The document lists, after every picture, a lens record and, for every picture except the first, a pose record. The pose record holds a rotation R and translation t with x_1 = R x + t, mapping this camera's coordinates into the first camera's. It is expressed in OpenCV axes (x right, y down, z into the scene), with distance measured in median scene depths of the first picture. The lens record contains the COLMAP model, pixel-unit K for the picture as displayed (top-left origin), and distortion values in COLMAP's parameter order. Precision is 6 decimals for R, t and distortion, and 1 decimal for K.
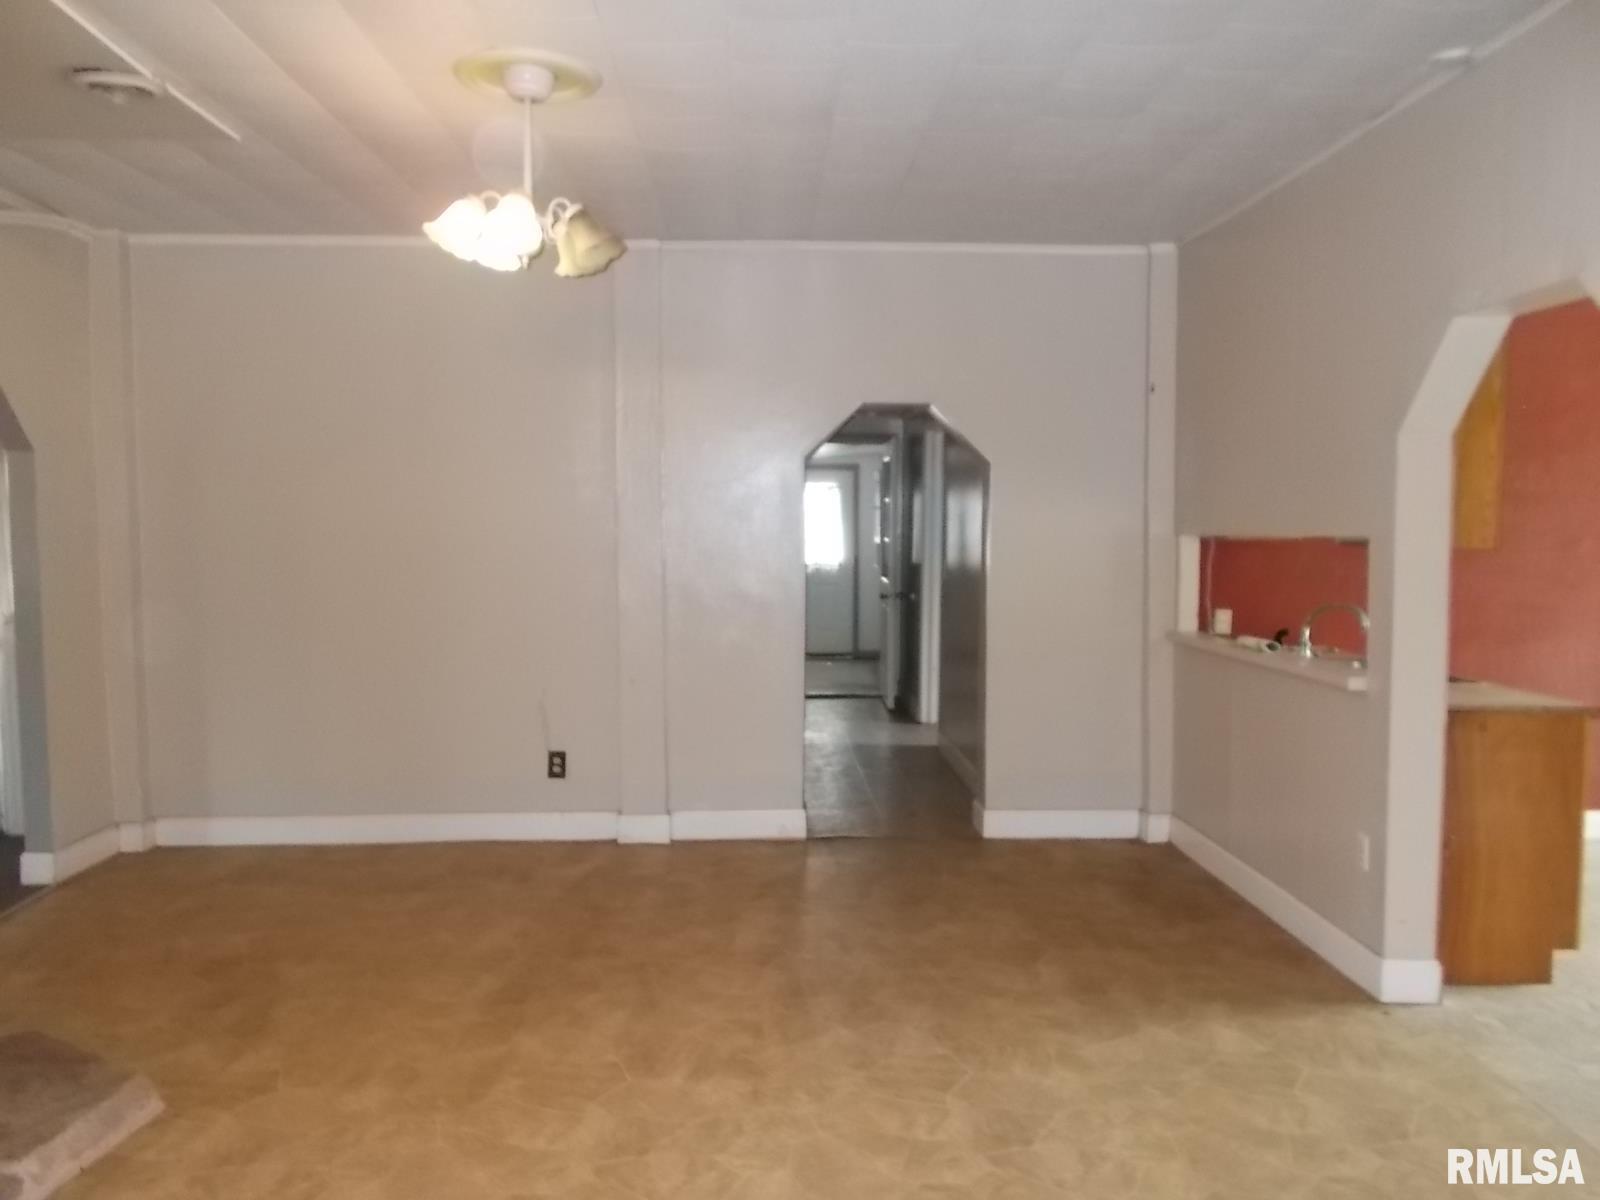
lens RADIAL K [[1212.0, 0, 796.0], [0, 1212.0, 596.3], [0, 0, 1]] dist [-0.002689, -0.002252]
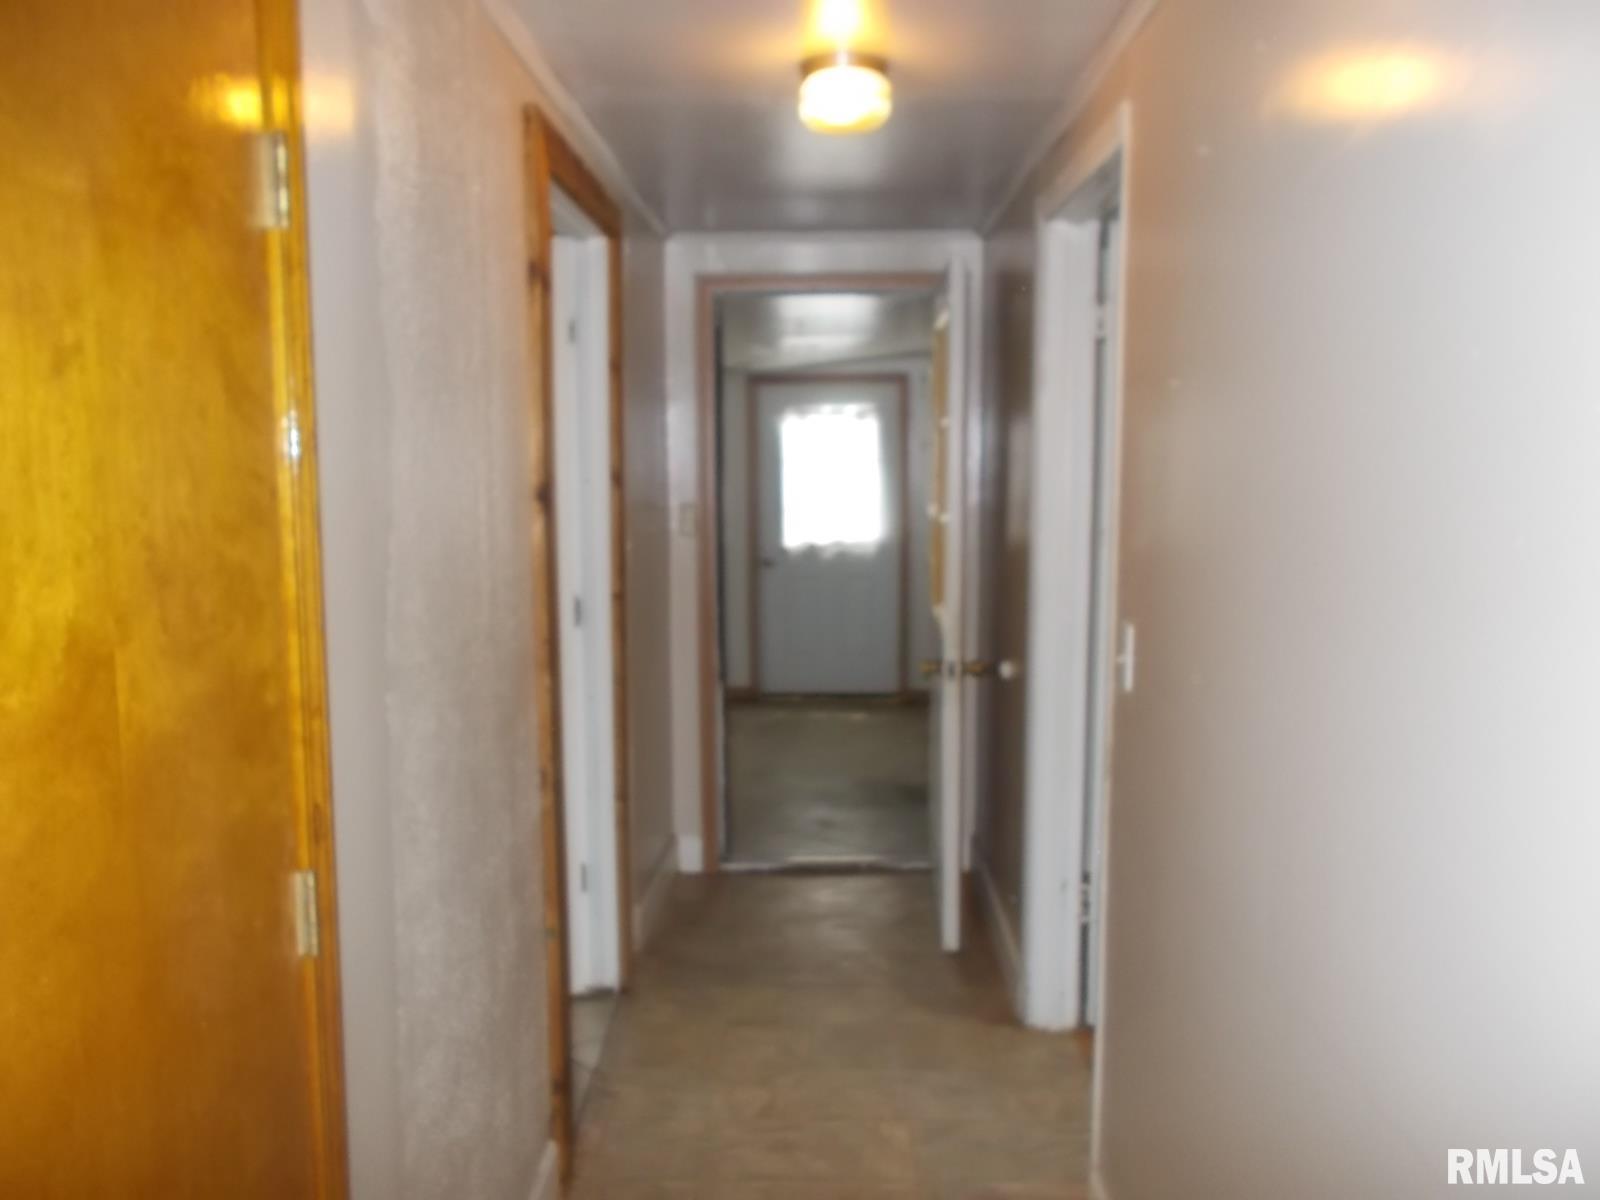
lens RADIAL K [[1212.0, 0, 796.0], [0, 1212.0, 596.3], [0, 0, 1]] dist [-0.002689, -0.002252]
pose [[0.997803, -0.002889, -0.066188, 0.043343], [0.007106, 0.997952, 0.063572, -0.046172], [0.065869, -0.063903, 0.995780, 0.487022]]
